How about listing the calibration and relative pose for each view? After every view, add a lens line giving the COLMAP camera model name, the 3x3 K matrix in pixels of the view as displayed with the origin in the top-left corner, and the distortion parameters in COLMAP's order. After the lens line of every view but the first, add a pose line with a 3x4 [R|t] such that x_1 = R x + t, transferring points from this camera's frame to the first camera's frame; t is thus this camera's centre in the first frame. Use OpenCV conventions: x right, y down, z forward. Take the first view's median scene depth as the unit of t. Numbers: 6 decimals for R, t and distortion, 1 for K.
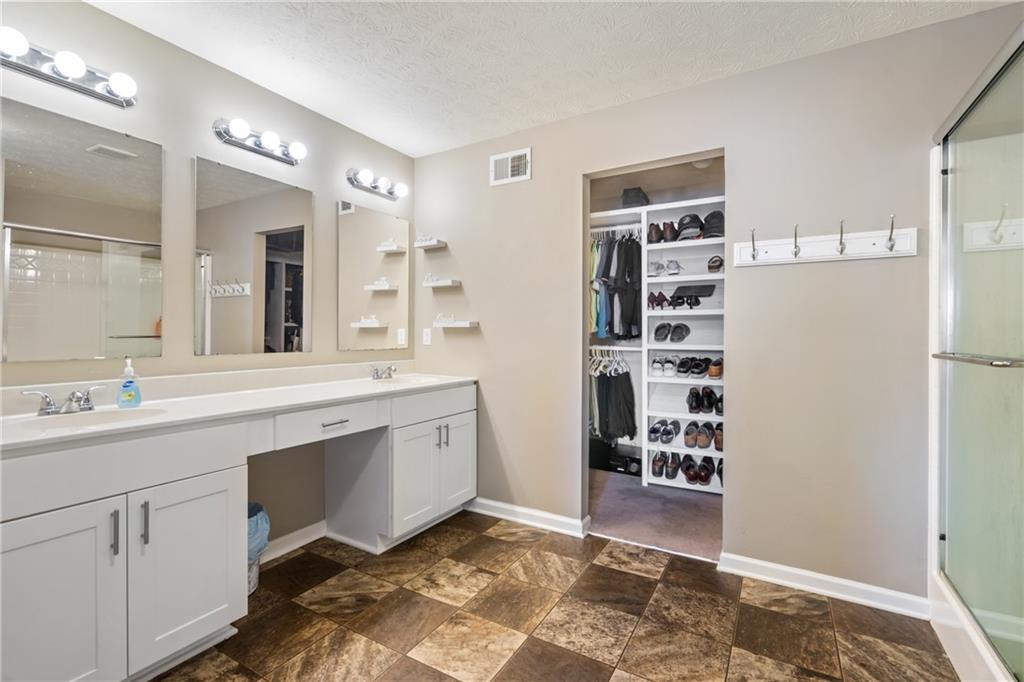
lens RADIAL K [[462.7, 0, 510.9], [0, 462.7, 333.8], [0, 0, 1]] dist [-0.004928, 0.000021]
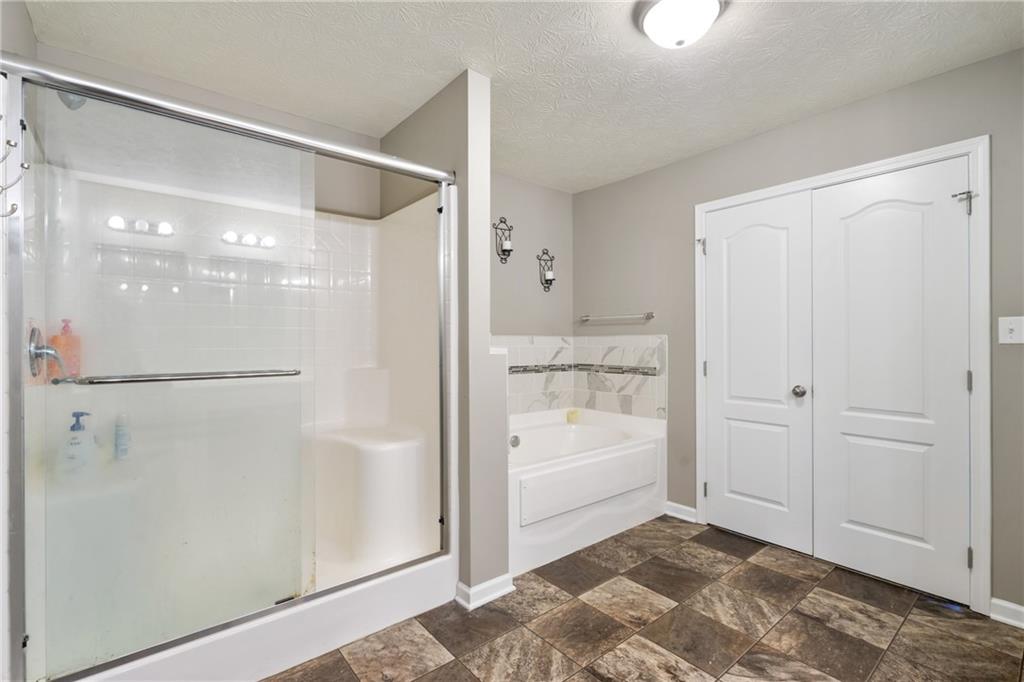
lens RADIAL K [[462.7, 0, 514.3], [0, 462.7, 341.0], [0, 0, 1]] dist [-0.004928, 0.000021]
pose [[-0.942563, -0.000714, 0.334028, -0.186593], [-0.000204, 0.999999, 0.001561, -0.015505], [-0.334029, 0.001403, -0.942562, 1.942777]]
